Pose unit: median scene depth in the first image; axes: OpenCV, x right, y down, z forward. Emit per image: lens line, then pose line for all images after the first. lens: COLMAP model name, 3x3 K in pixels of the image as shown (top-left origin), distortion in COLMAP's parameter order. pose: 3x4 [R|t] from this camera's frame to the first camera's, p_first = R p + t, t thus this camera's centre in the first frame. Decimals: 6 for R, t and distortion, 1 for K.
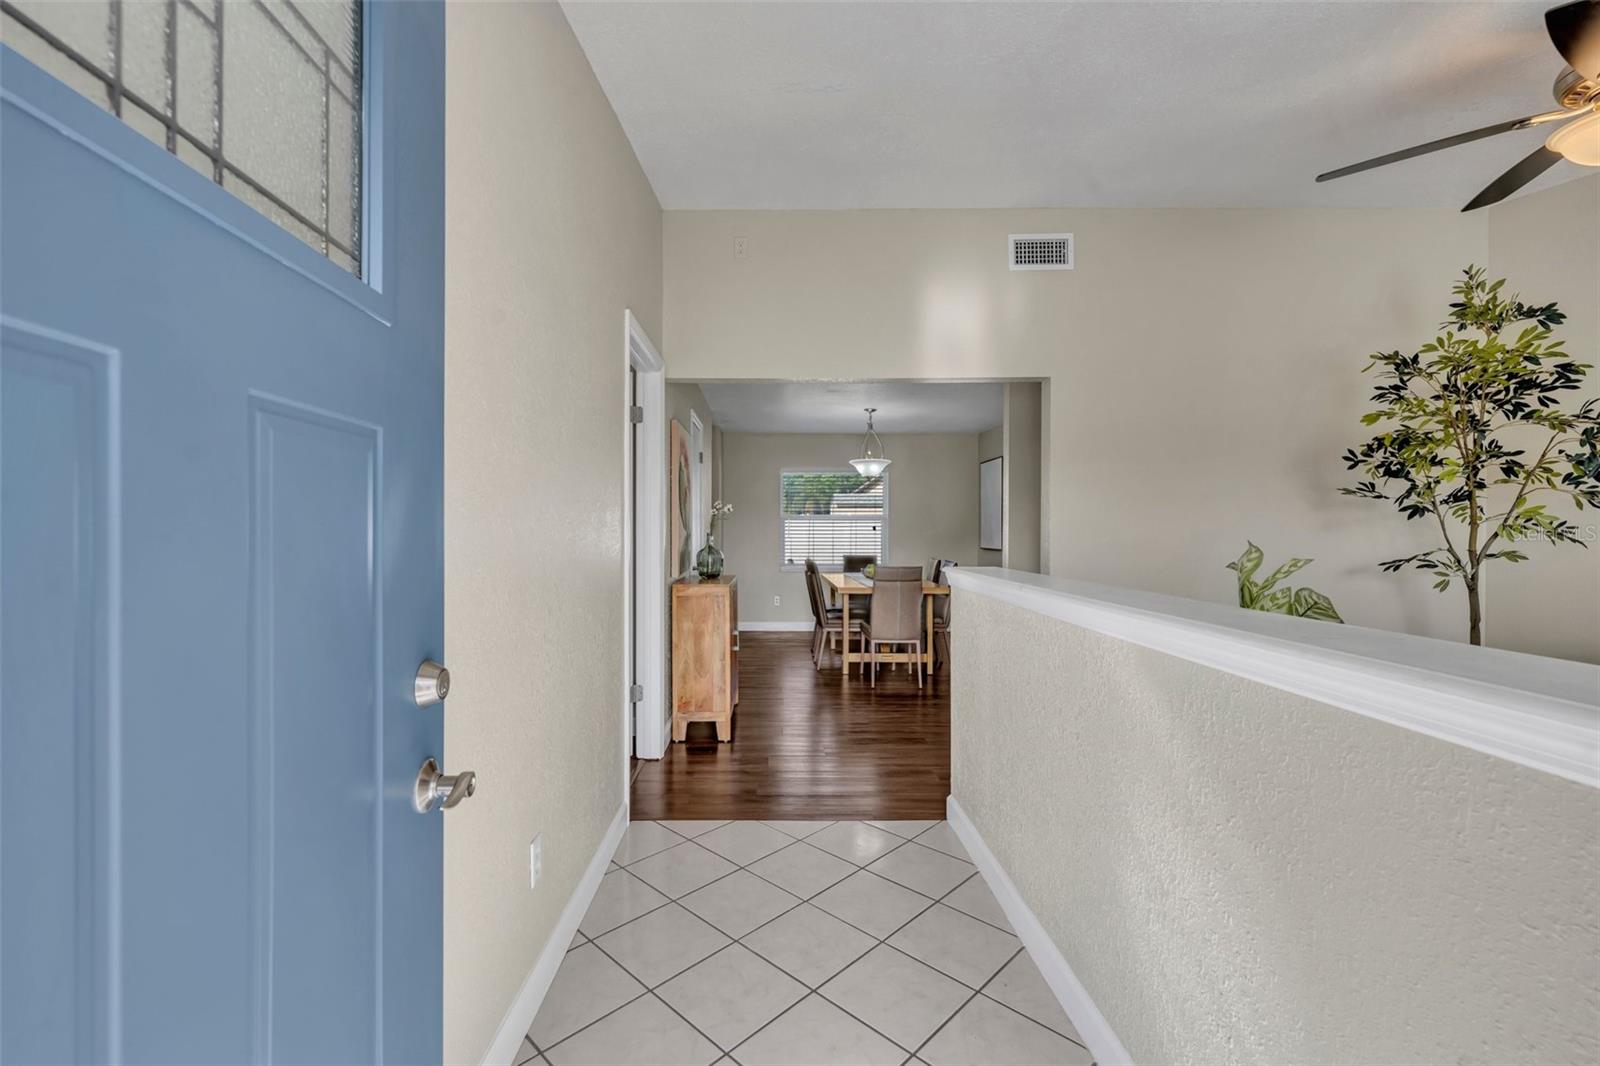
lens RADIAL K [[636.4, 0, 780.7], [0, 636.4, 533.3], [0, 0, 1]] dist [0.002645, -0.001056]
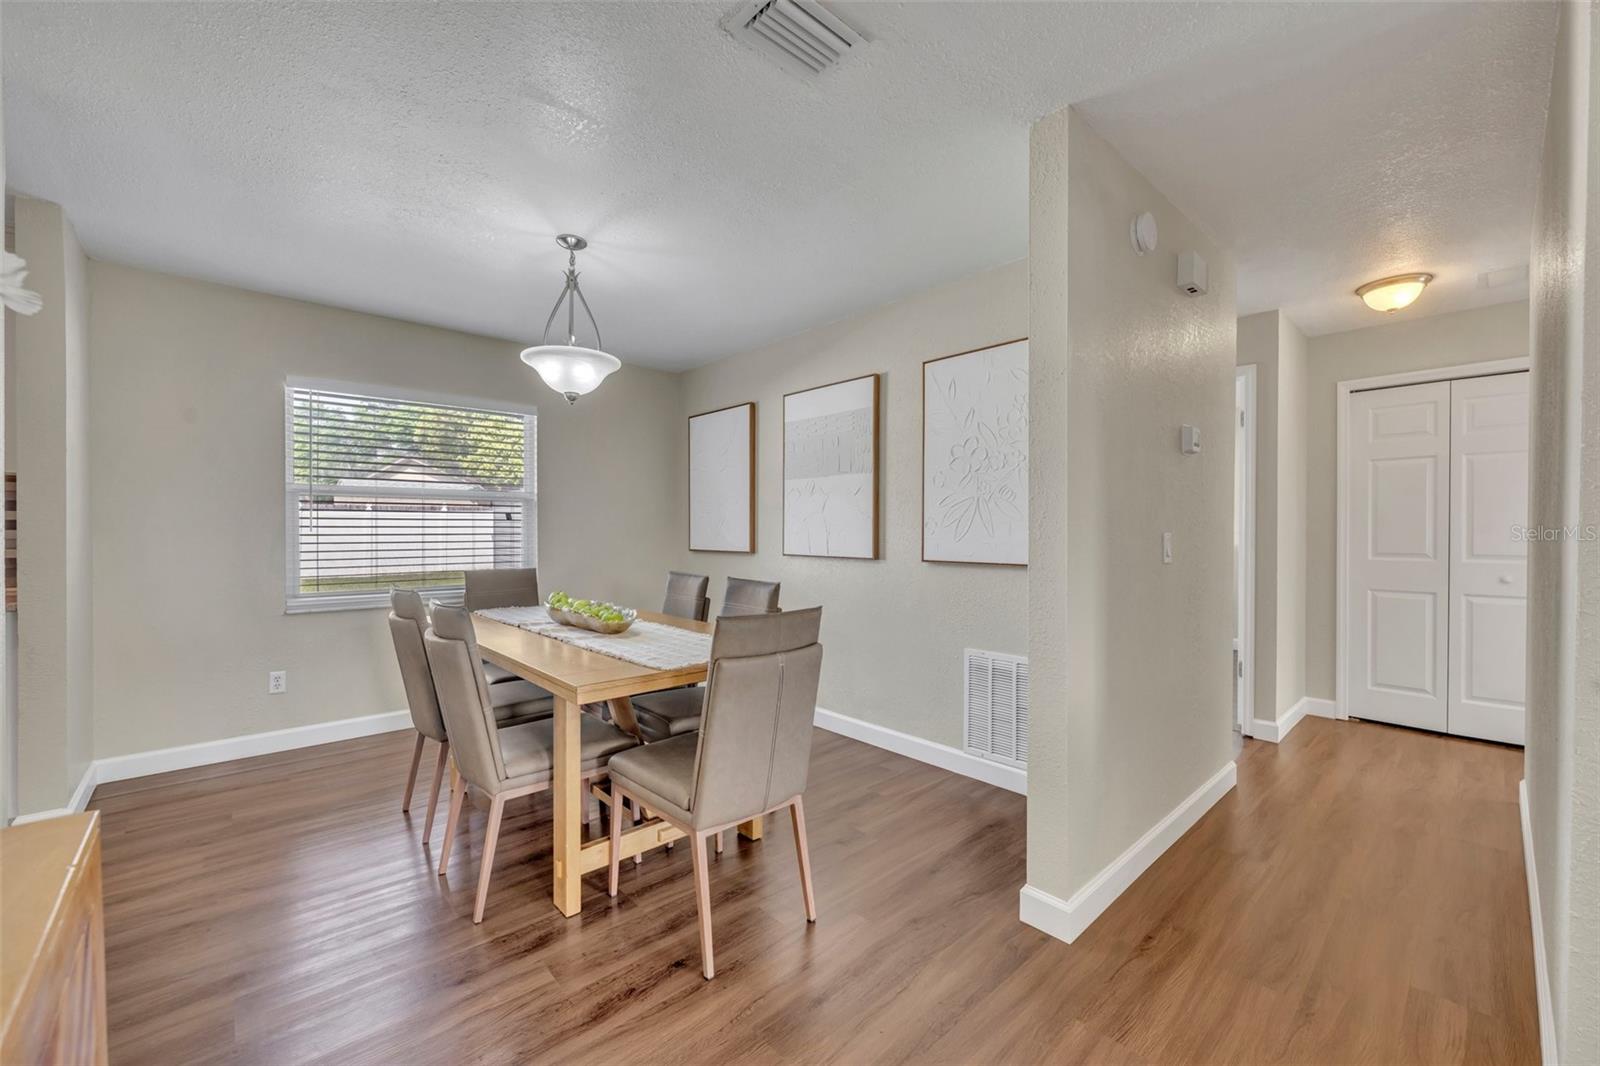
lens RADIAL K [[636.4, 0, 787.9], [0, 636.4, 535.9], [0, 0, 1]] dist [0.002645, -0.001056]
pose [[0.756885, -0.006181, 0.653518, -0.069318], [0.001001, 0.999965, 0.008298, 0.010504], [-0.653547, -0.005626, 0.756865, 1.123659]]
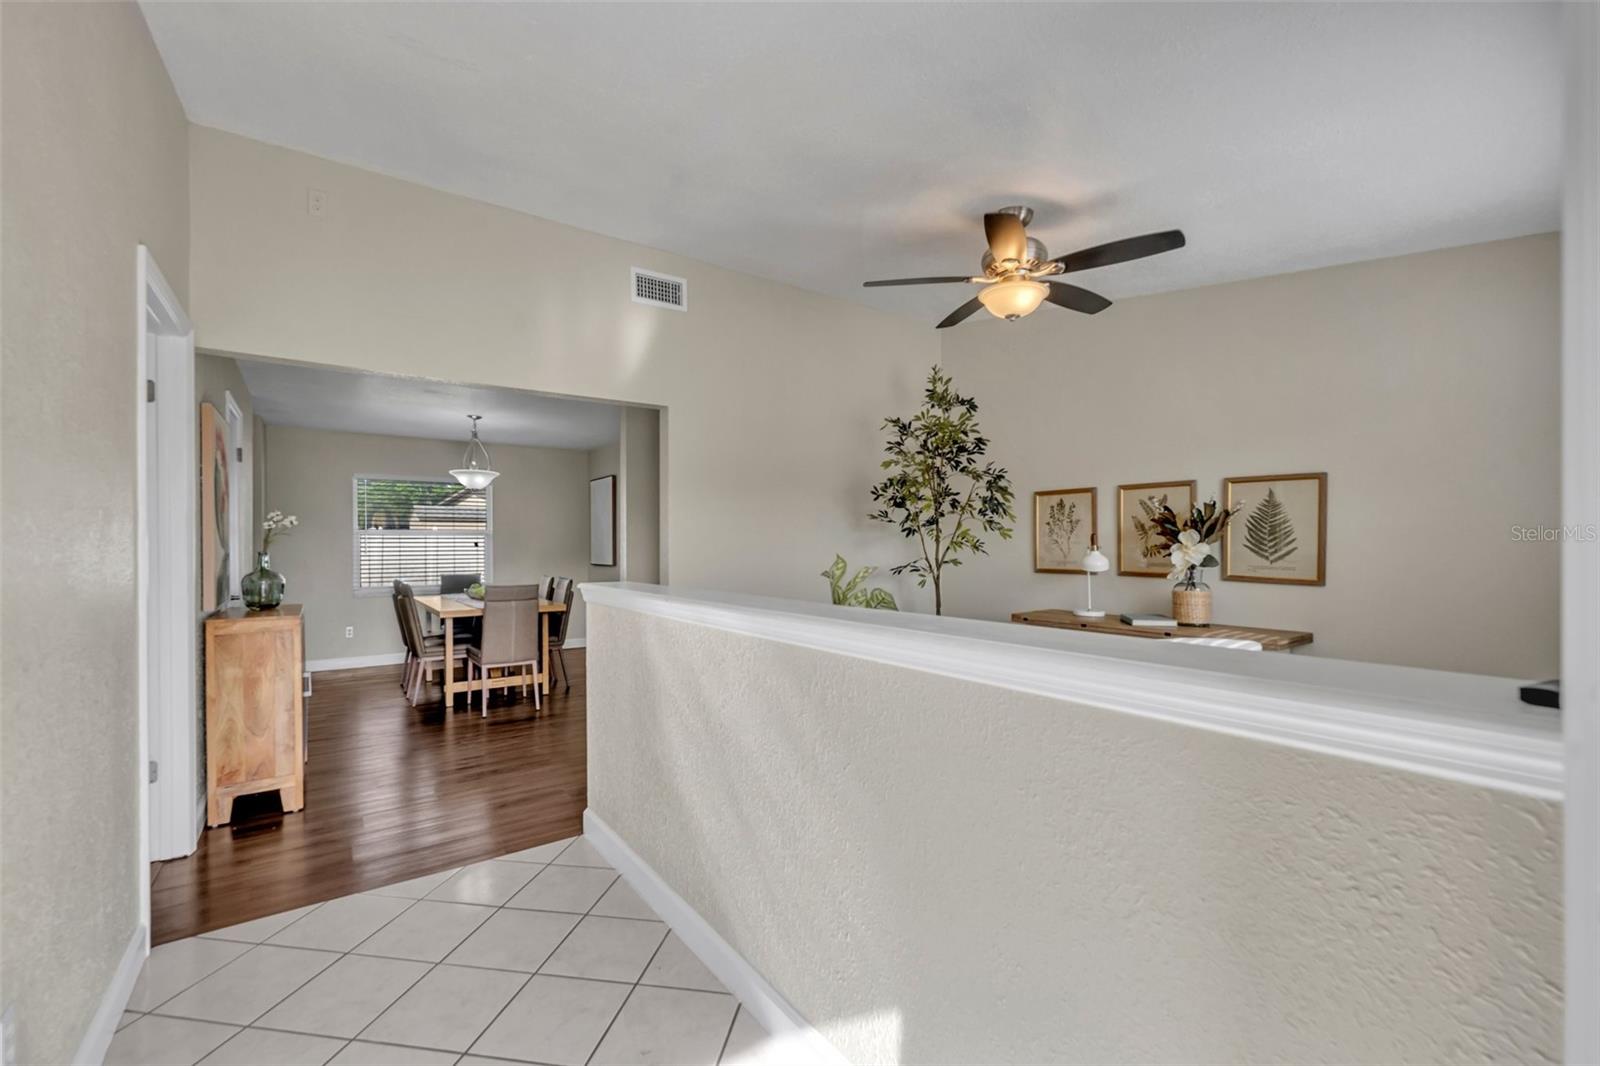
lens RADIAL K [[636.4, 0, 763.7], [0, 636.4, 548.2], [0, 0, 1]] dist [0.002645, -0.001056]
pose [[0.831432, -0.006334, 0.555591, -0.049140], [0.007428, 0.999972, 0.000284, -0.000777], [-0.555577, 0.003891, 0.831456, 0.001402]]
